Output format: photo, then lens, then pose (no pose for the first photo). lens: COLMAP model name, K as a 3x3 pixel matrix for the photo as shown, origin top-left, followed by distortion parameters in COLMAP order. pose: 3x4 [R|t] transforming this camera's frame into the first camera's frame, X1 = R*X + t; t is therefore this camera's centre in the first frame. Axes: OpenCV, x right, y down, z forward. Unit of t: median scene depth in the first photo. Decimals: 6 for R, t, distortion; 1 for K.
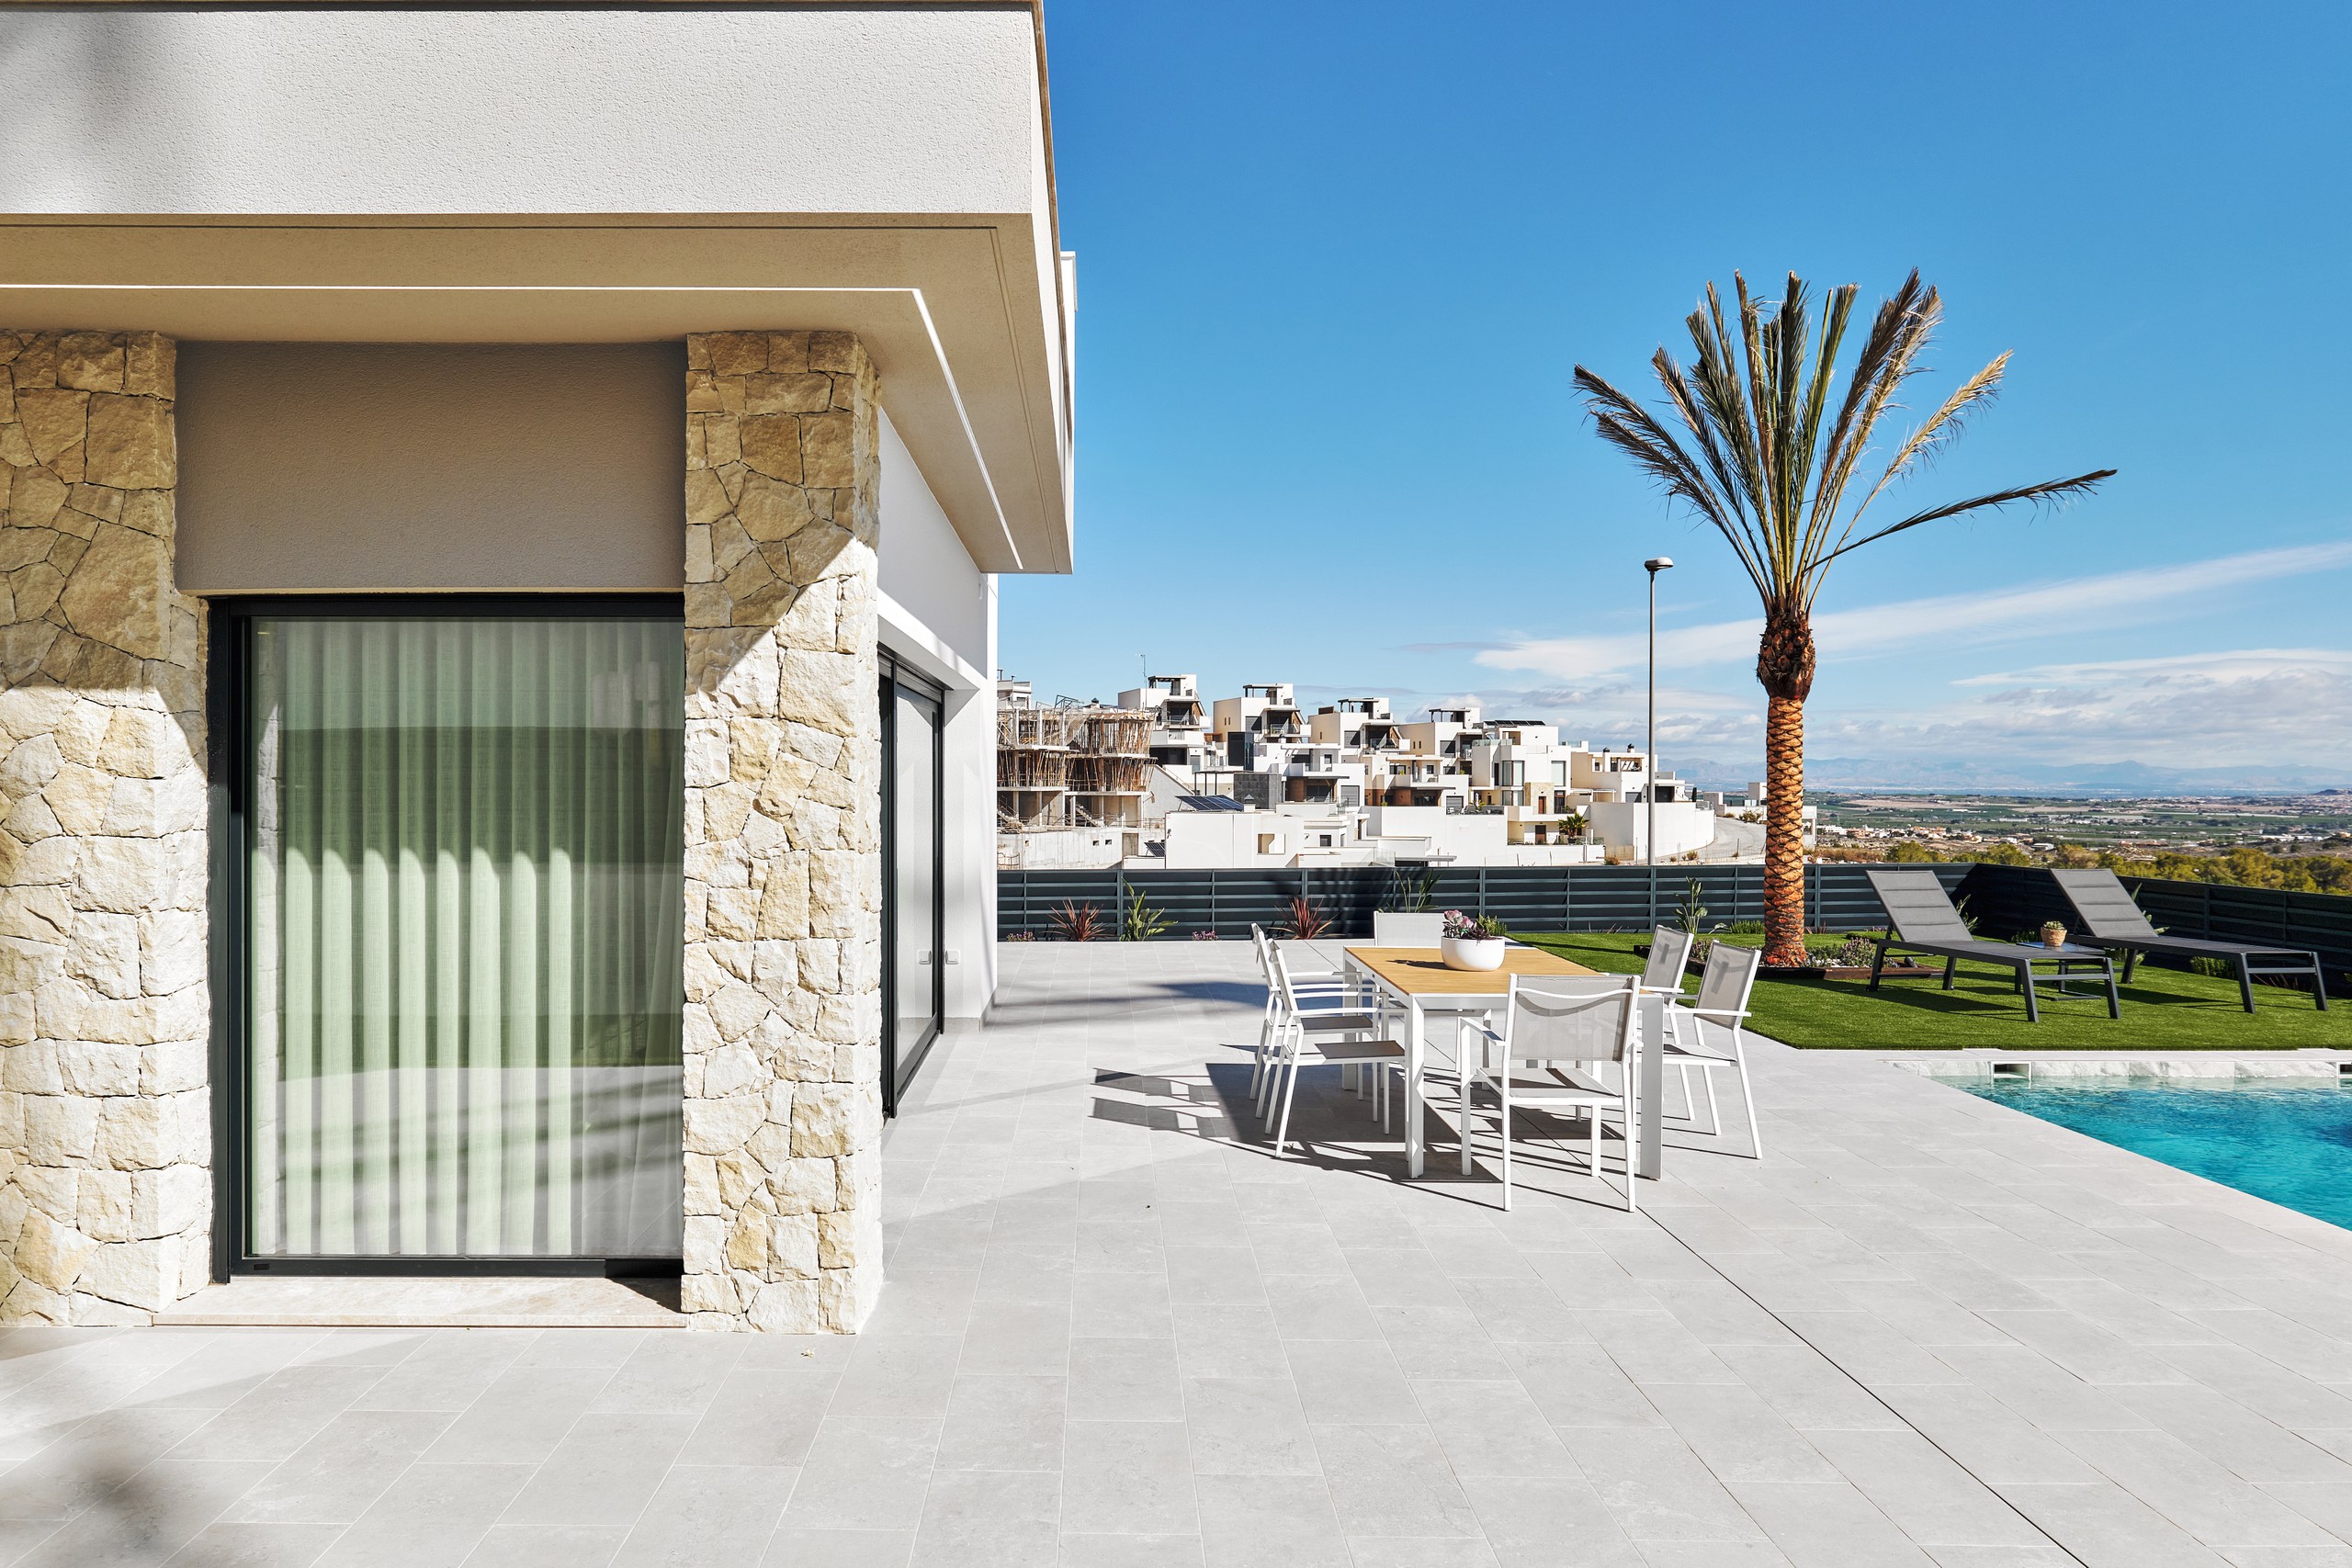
lens RADIAL K [[1615.2, 0, 1173.9], [0, 1615.2, 828.4], [0, 0, 1]] dist [0.048530, 0.001371]
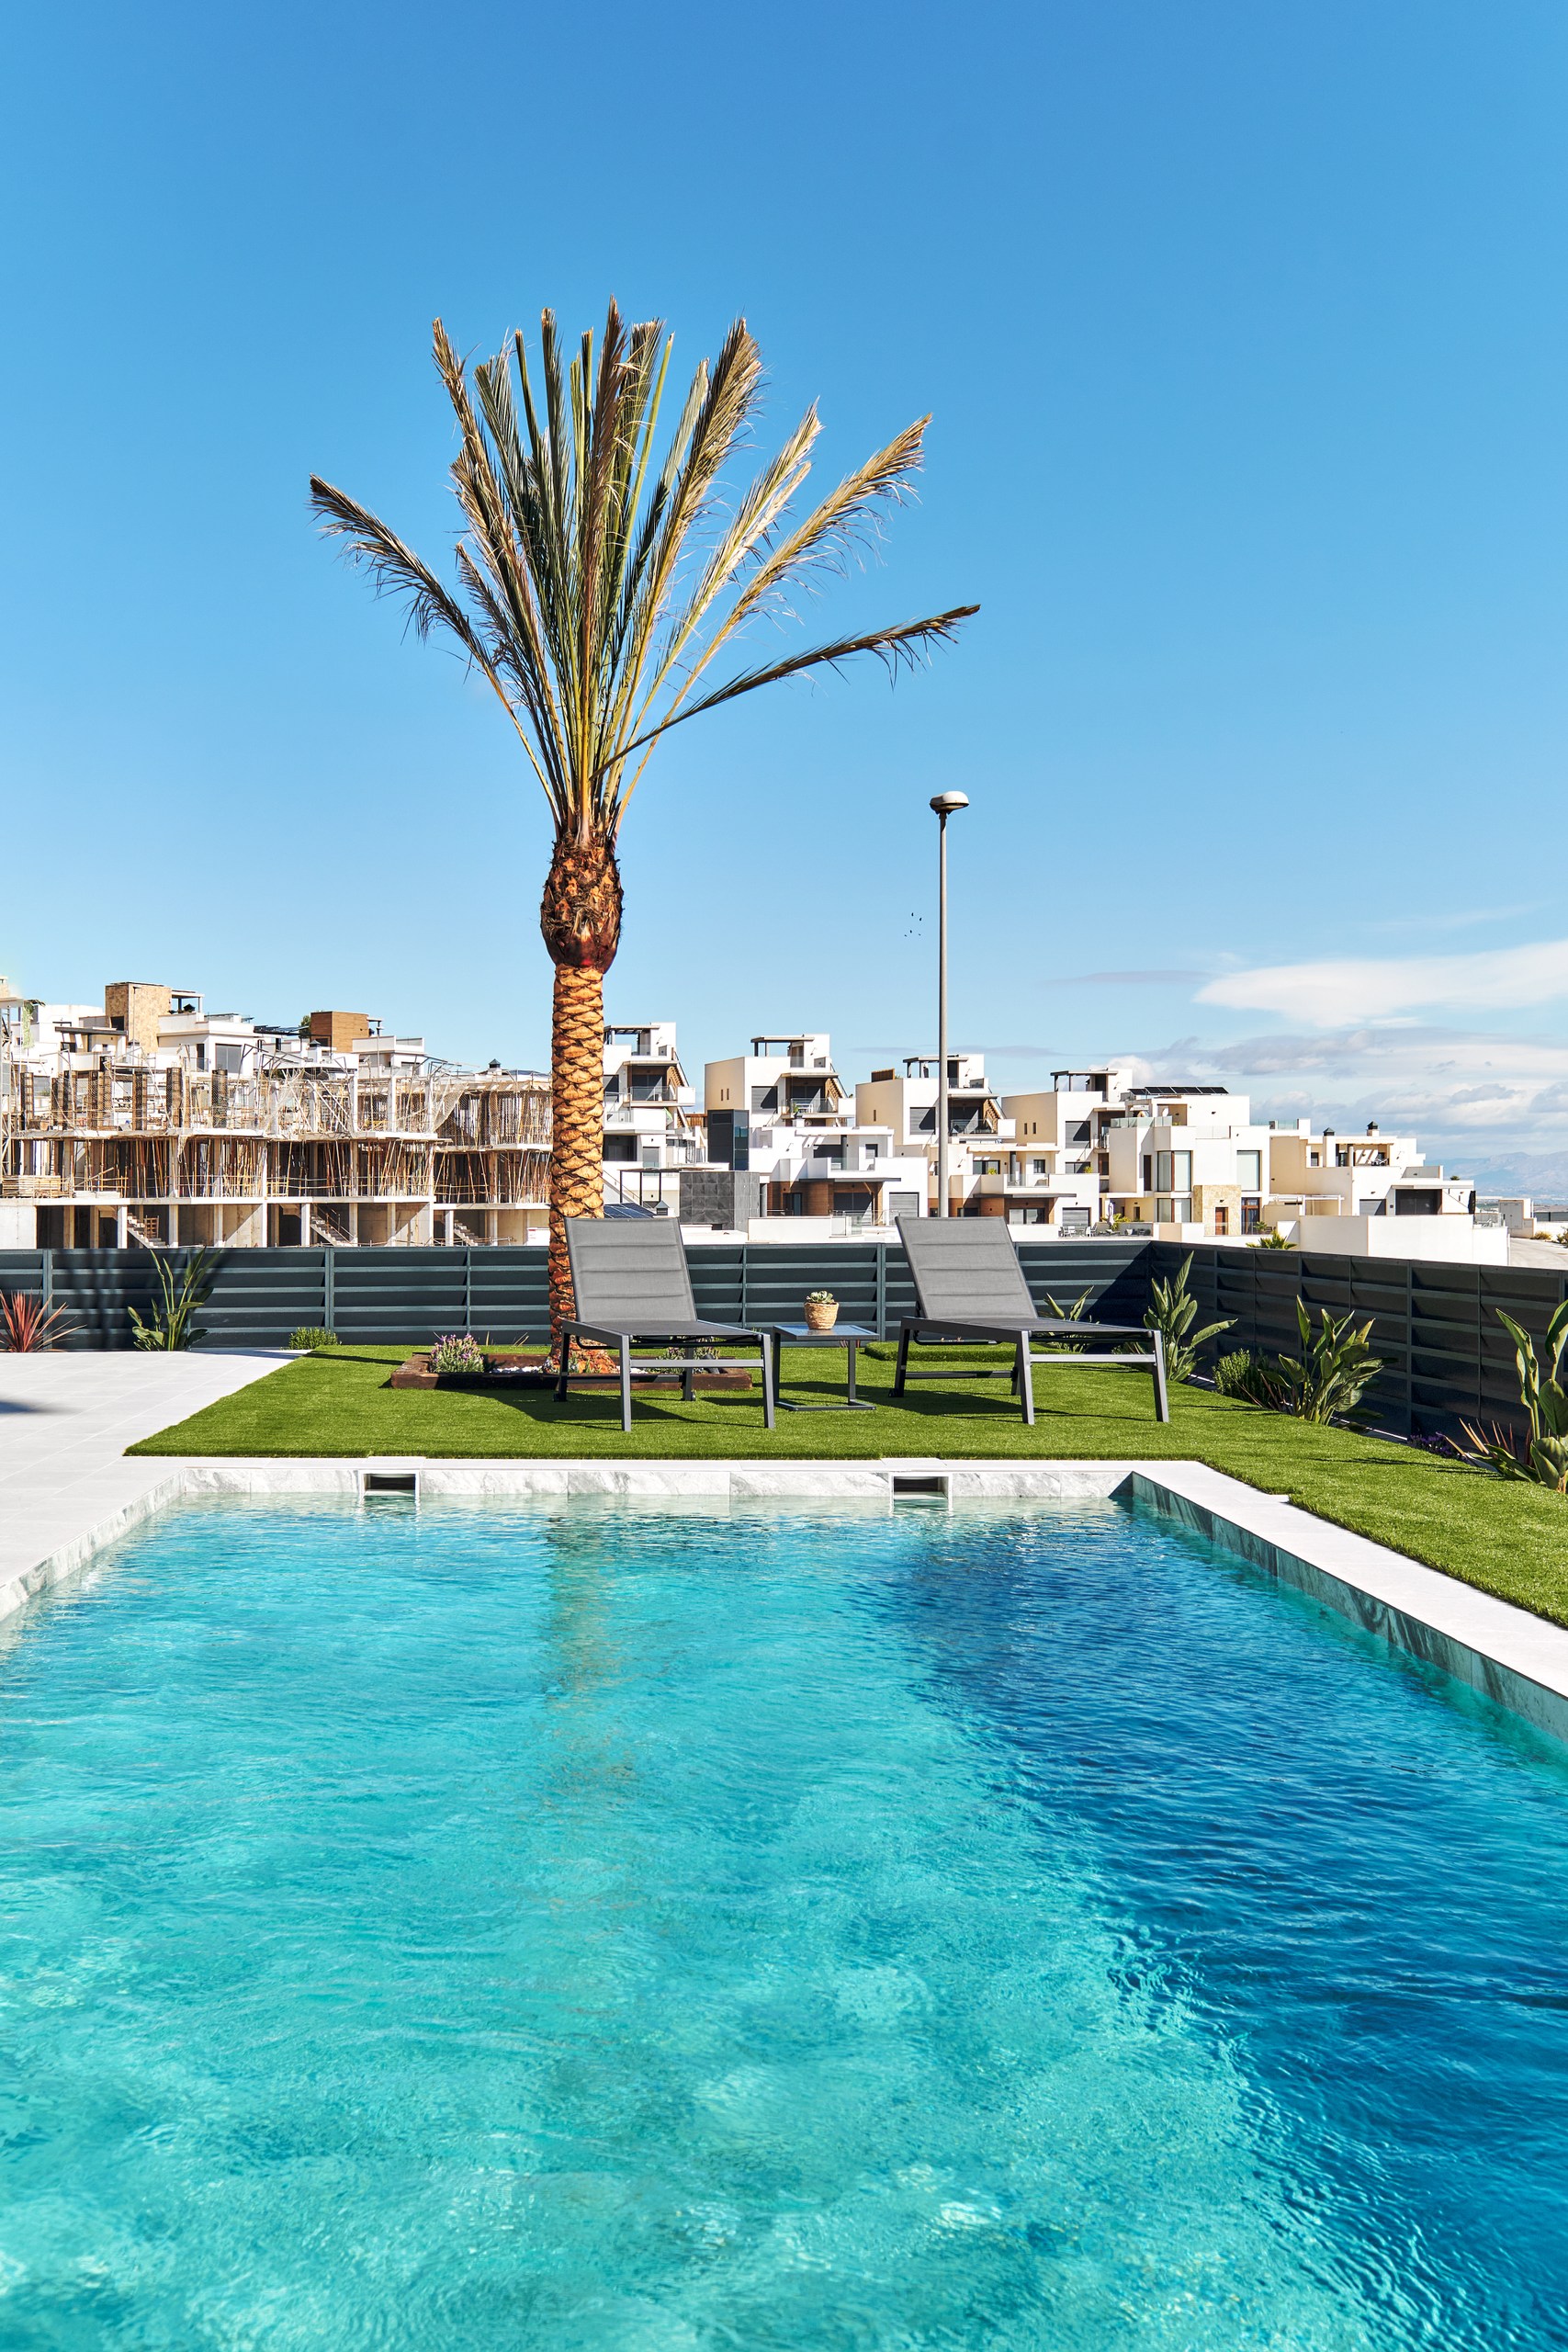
lens RADIAL K [[2565.1, 0, 784.0], [0, 2565.1, 1176.0], [0, 0, 1]] dist [0.007564, 0.005563]
pose [[0.994928, -0.011155, -0.099969, 0.158786], [0.006310, 0.998796, -0.048653, 0.015399], [0.100392, 0.047775, 0.993800, -0.002436]]
